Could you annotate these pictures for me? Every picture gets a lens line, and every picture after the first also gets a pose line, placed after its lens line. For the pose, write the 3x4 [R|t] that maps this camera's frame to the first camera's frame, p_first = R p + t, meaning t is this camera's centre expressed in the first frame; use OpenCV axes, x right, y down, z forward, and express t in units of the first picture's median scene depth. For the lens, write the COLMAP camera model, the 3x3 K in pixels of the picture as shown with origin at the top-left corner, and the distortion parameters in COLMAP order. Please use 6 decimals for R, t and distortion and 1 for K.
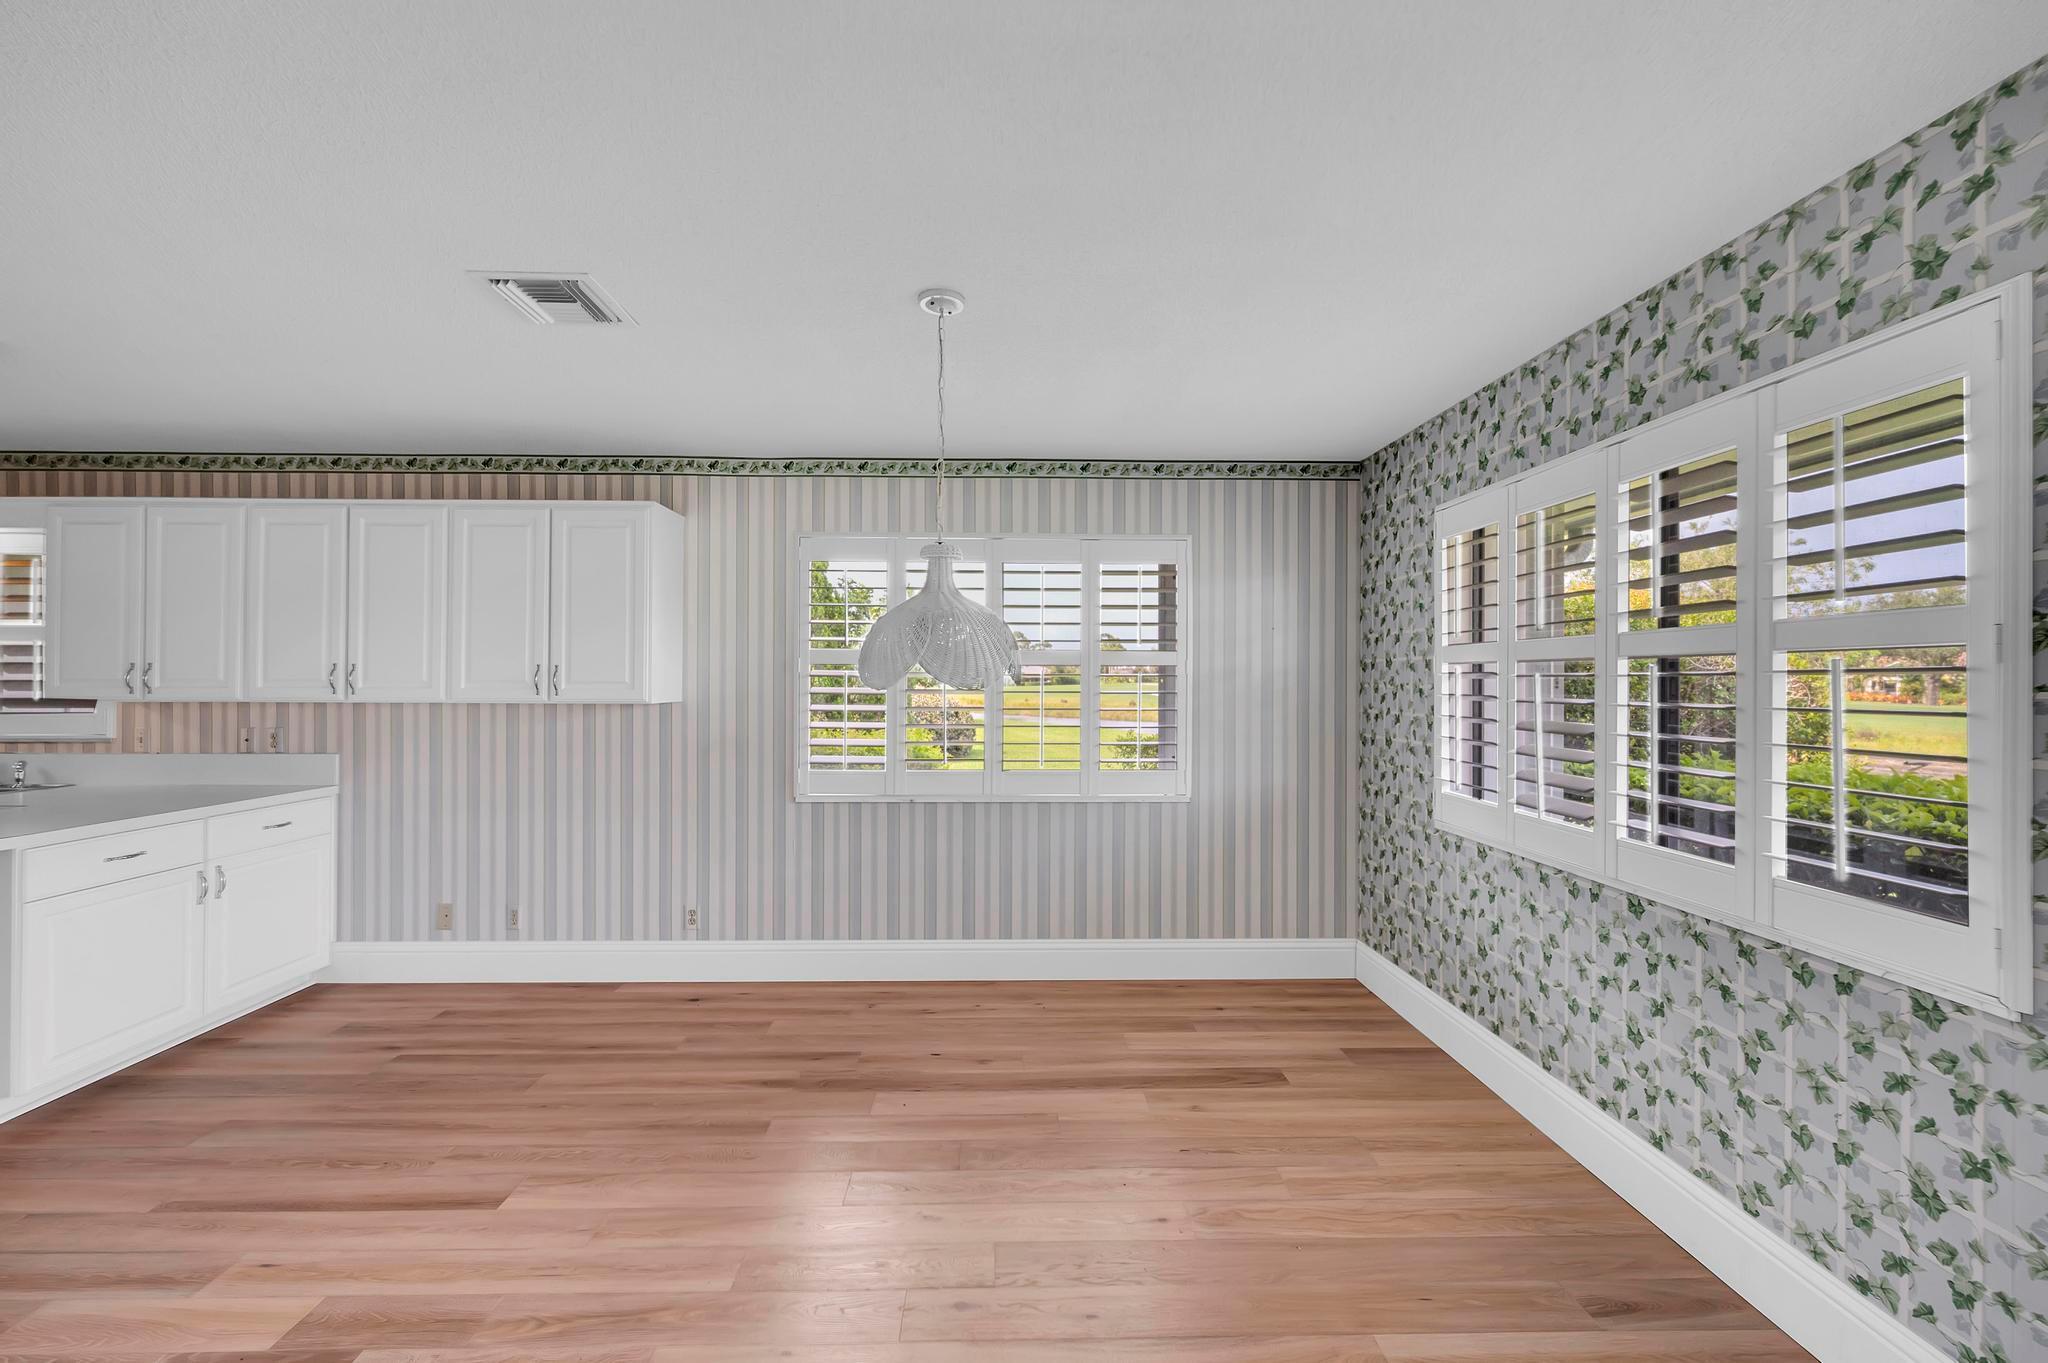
lens RADIAL K [[823.8, 0, 1022.5], [0, 823.8, 674.8], [0, 0, 1]] dist [-0.001438, -0.000831]
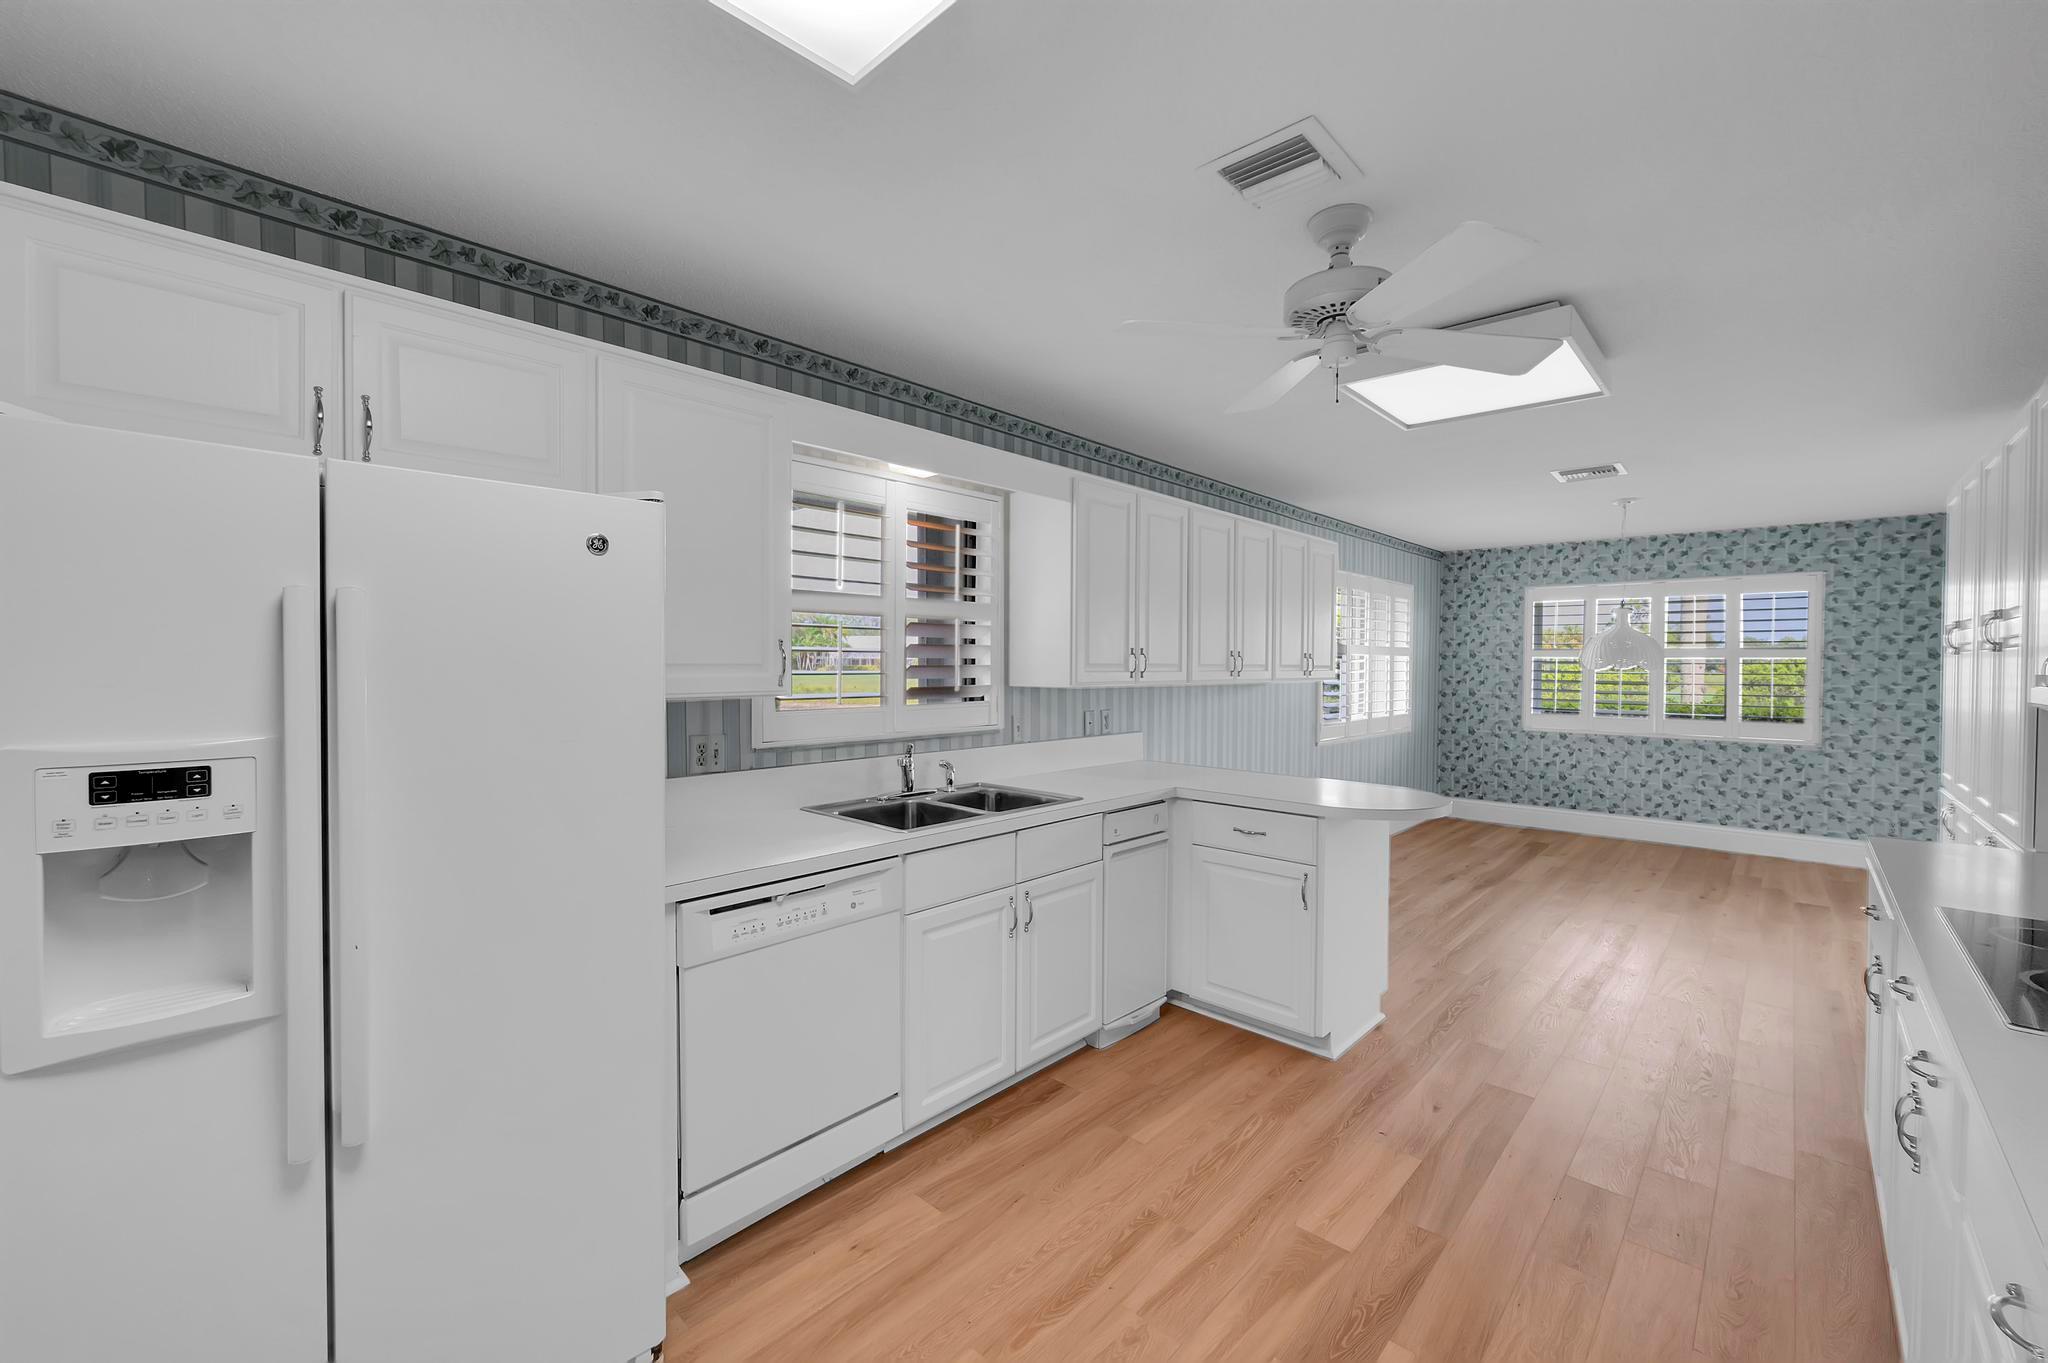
lens RADIAL K [[821.6, 0, 1023.8], [0, 821.6, 676.1], [0, 0, 1]] dist [-0.004527, 0.000305]
pose [[0.703752, -0.010676, 0.710365, -2.723574], [-0.008802, 0.999679, 0.023744, -0.003862], [-0.710391, -0.022963, 0.703433, 0.540800]]
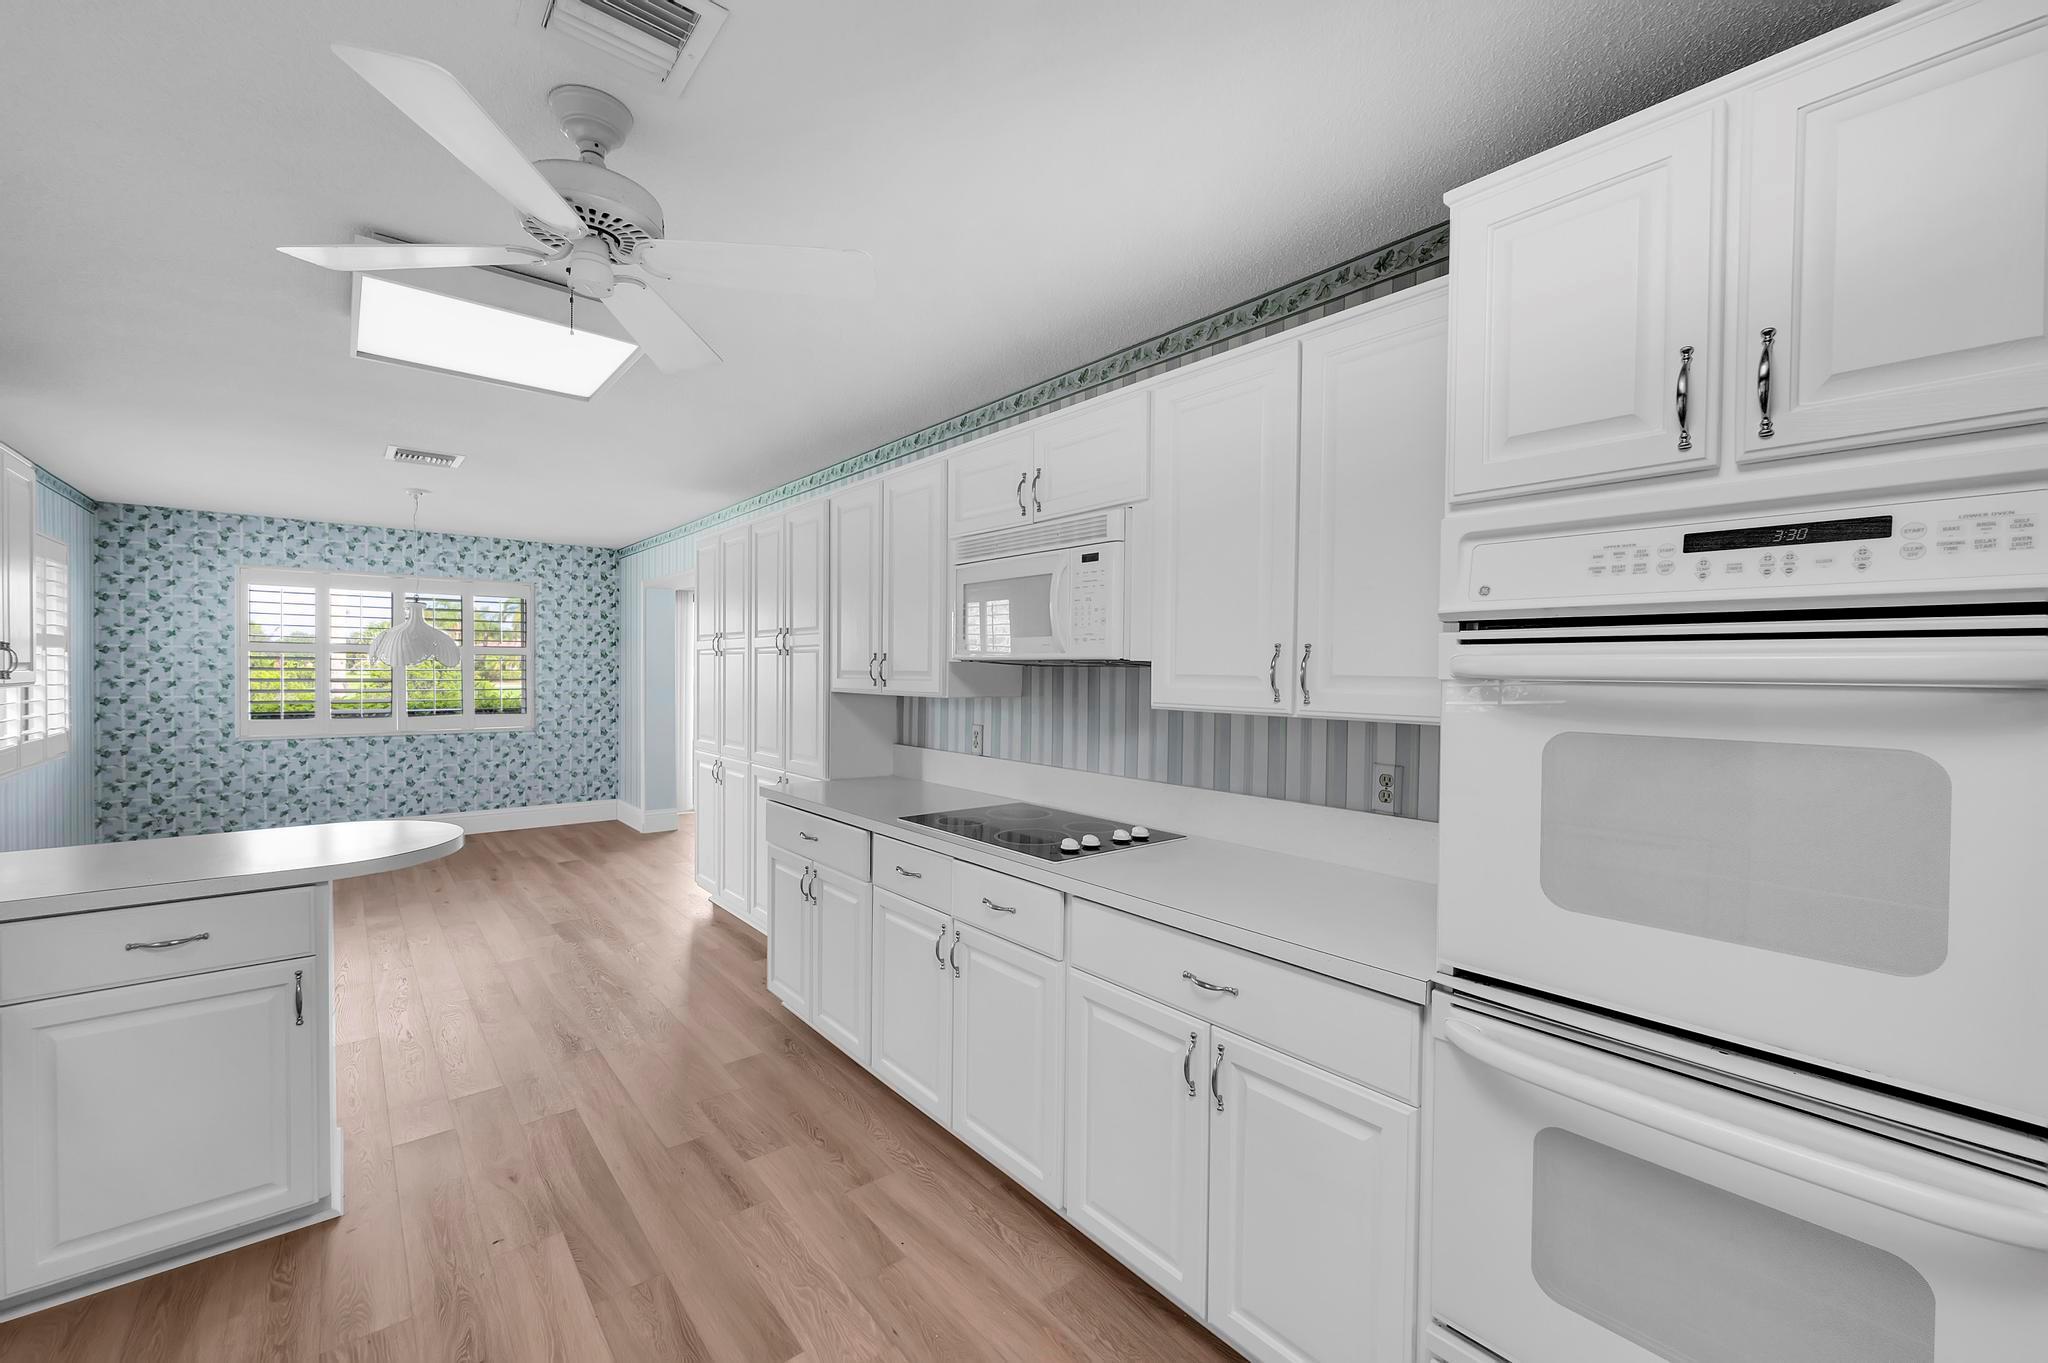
lens RADIAL K [[821.6, 0, 1010.8], [0, 821.6, 679.1], [0, 0, 1]] dist [-0.004527, 0.000305]
pose [[-0.612656, -0.019013, 0.790121, -2.652554], [-0.015393, 0.999808, 0.012123, -0.000753], [-0.790200, -0.004735, -0.612831, 1.019862]]
